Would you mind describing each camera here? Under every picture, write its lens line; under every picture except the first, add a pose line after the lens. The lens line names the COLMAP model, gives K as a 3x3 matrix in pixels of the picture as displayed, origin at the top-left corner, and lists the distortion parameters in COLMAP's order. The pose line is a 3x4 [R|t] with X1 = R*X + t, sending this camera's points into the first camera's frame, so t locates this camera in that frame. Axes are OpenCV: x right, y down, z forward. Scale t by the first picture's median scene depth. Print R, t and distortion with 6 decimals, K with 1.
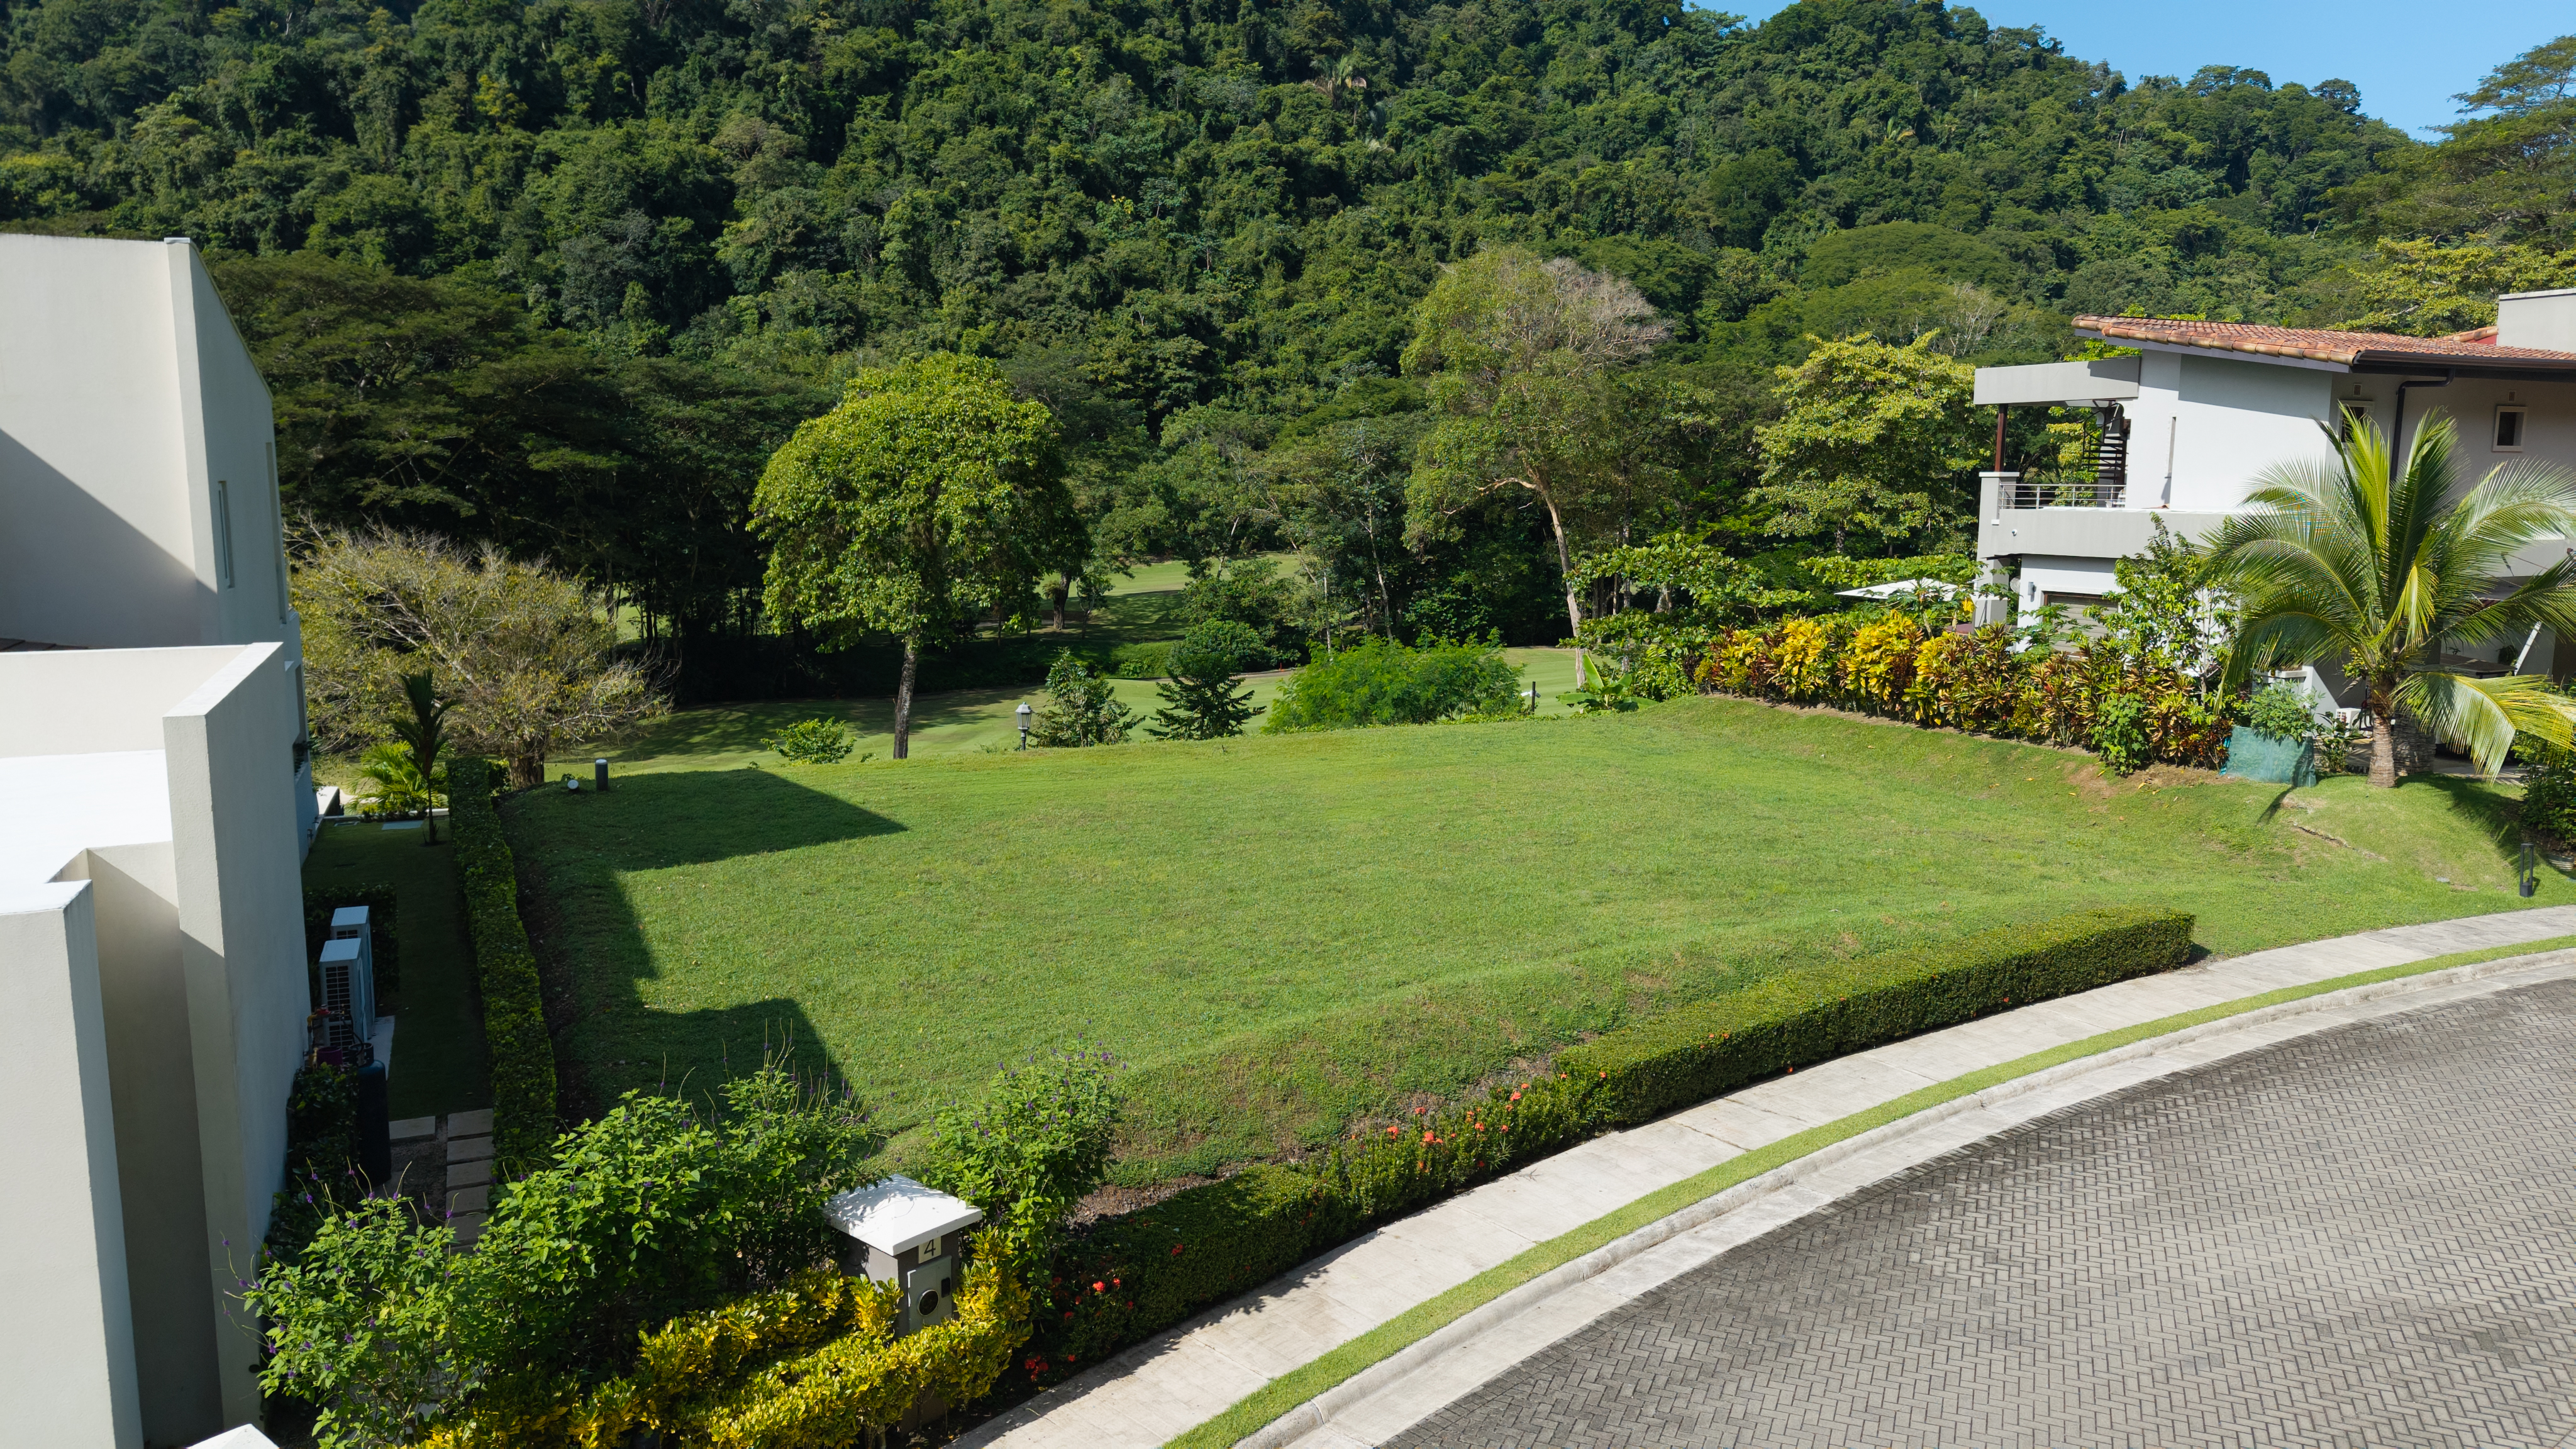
lens RADIAL K [[1760.4, 0, 1302.3], [0, 1760.4, 742.6], [0, 0, 1]] dist [0.014757, -0.020919]
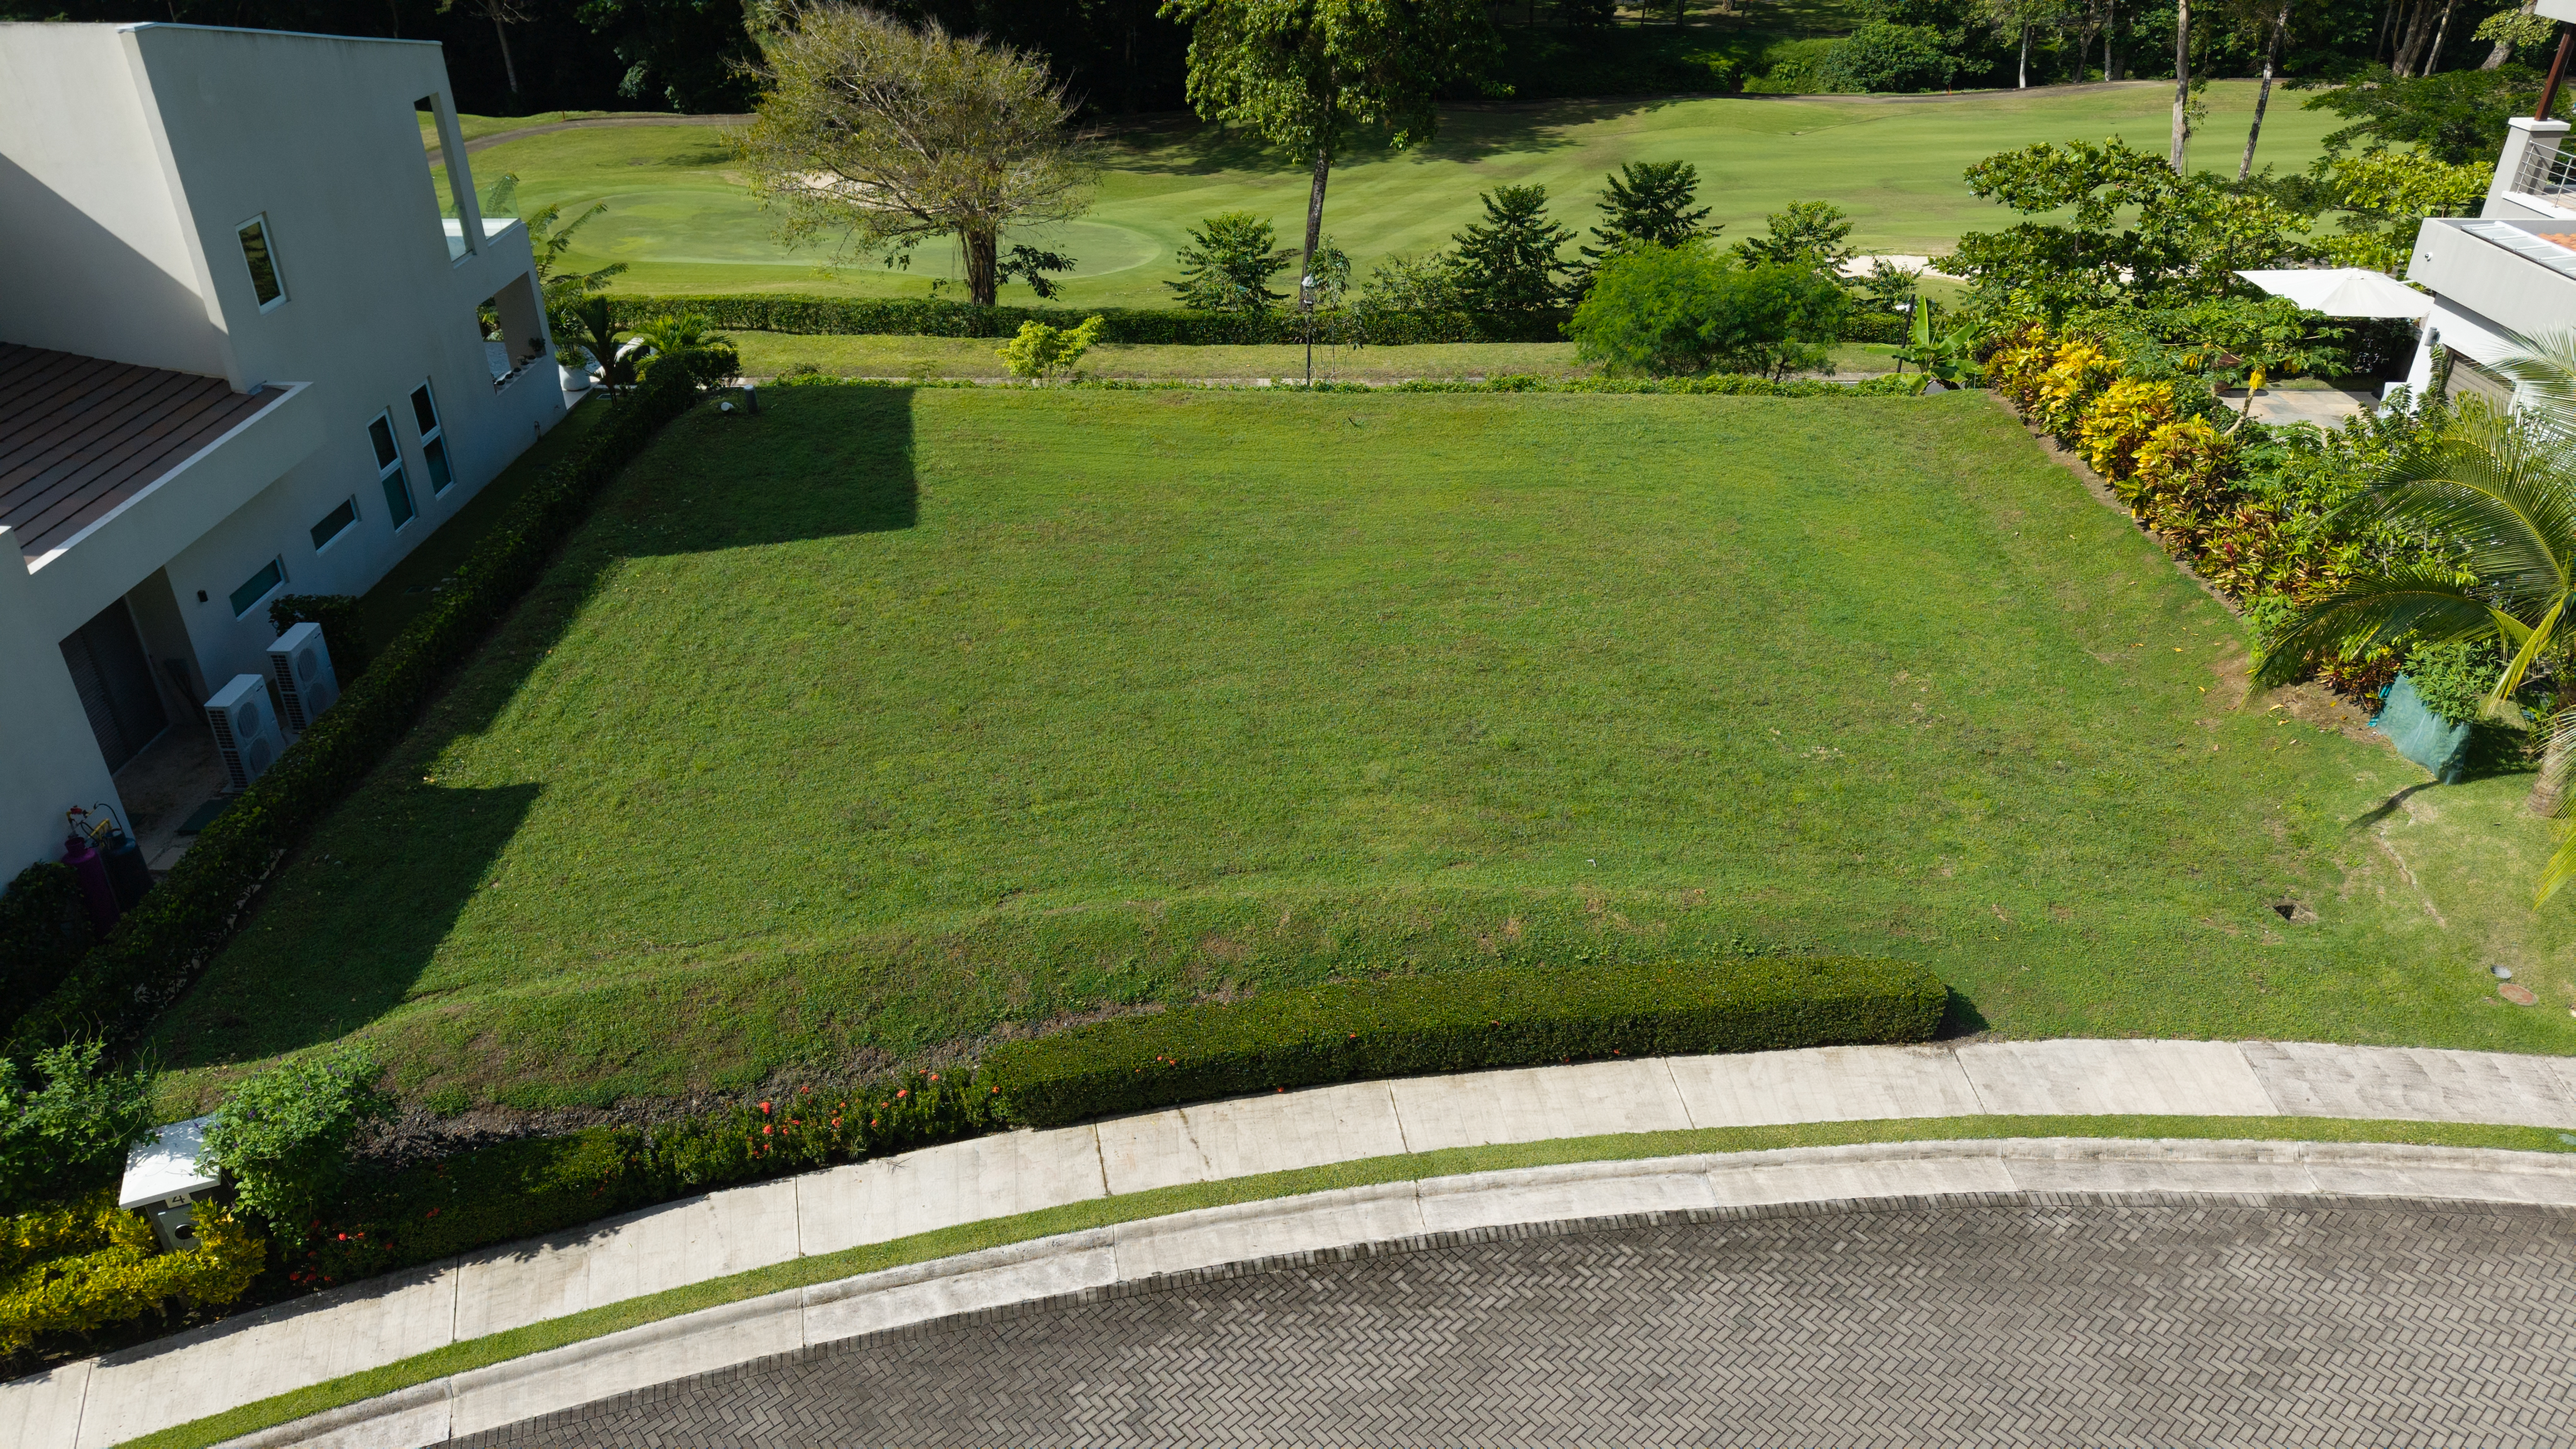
lens RADIAL K [[1760.4, 0, 1287.7], [0, 1760.4, 742.6], [0, 0, 1]] dist [0.014757, -0.020919]
pose [[0.899169, 0.219037, -0.378837, 0.162629], [-0.063415, 0.921797, 0.382451, -0.099300], [0.432982, -0.319864, 0.842742, 0.061133]]
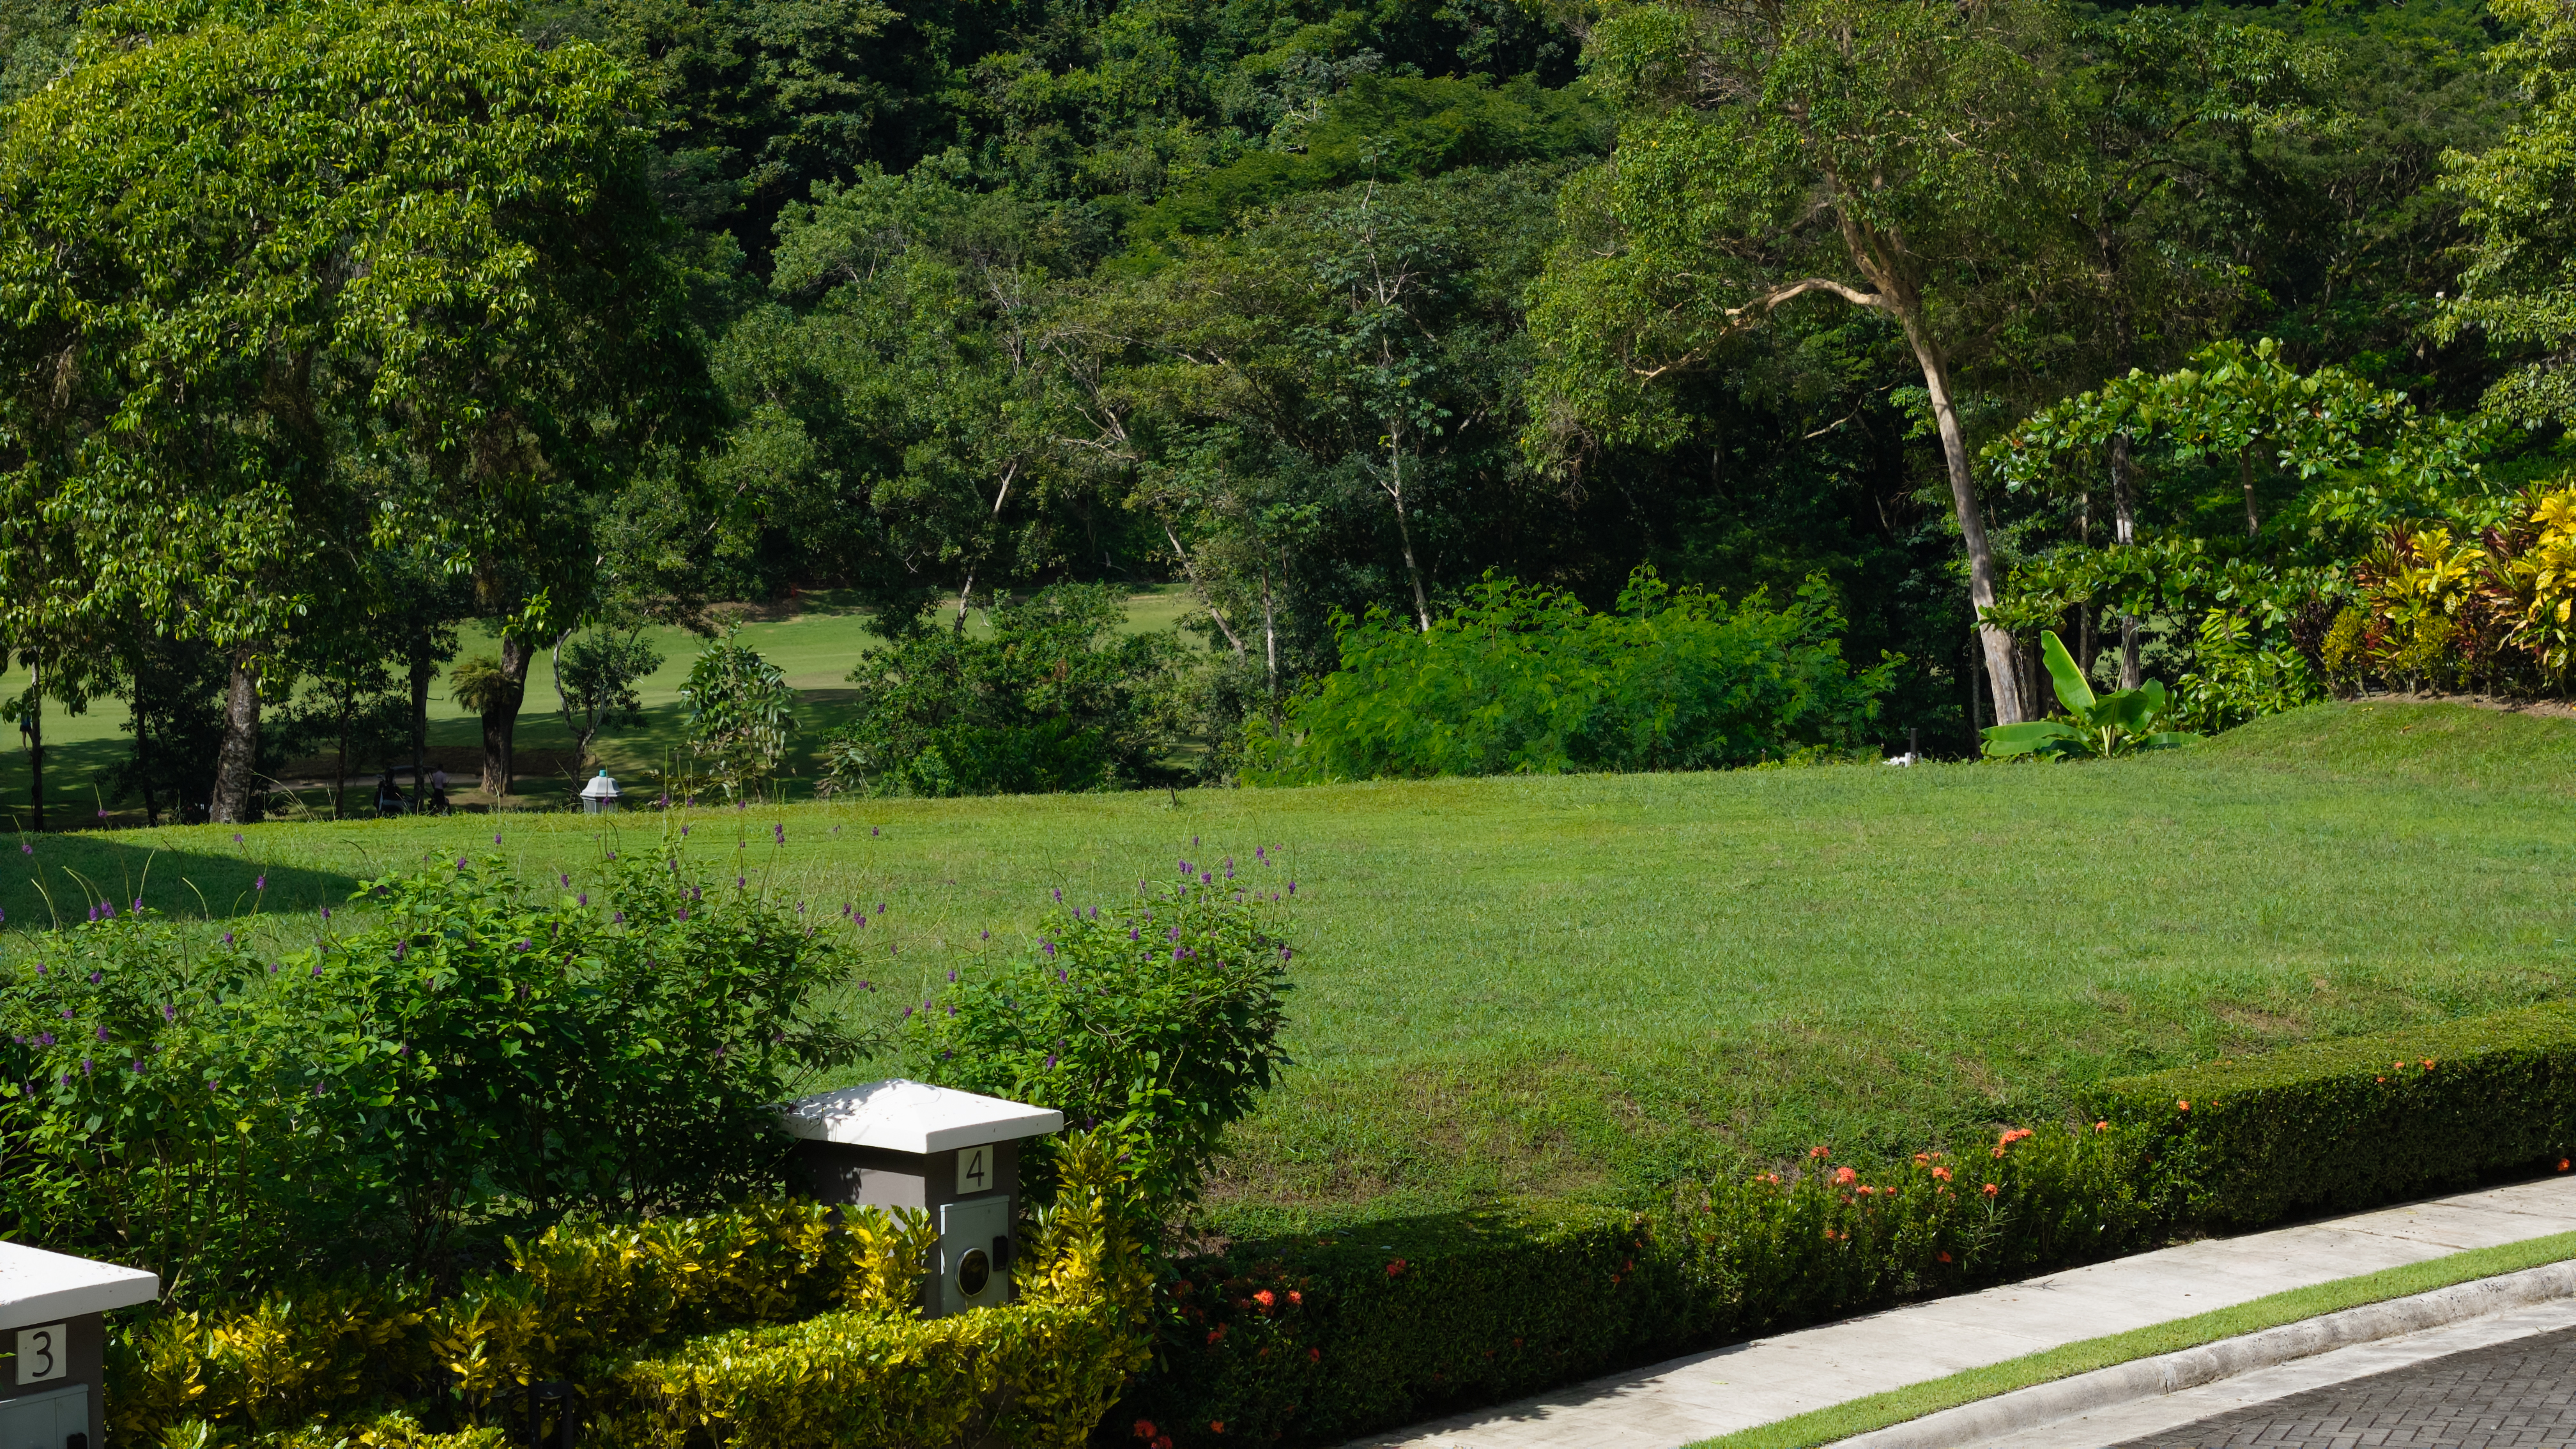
lens RADIAL K [[5336.7, 0, 1290.7], [0, 5336.7, 729.7], [0, 0, 1]] dist [-0.247337, 0.000000]
pose [[0.999458, -0.010679, 0.031126, -0.028064], [0.013640, 0.995239, -0.096506, 0.053088], [-0.029947, 0.096878, 0.994846, -0.105812]]
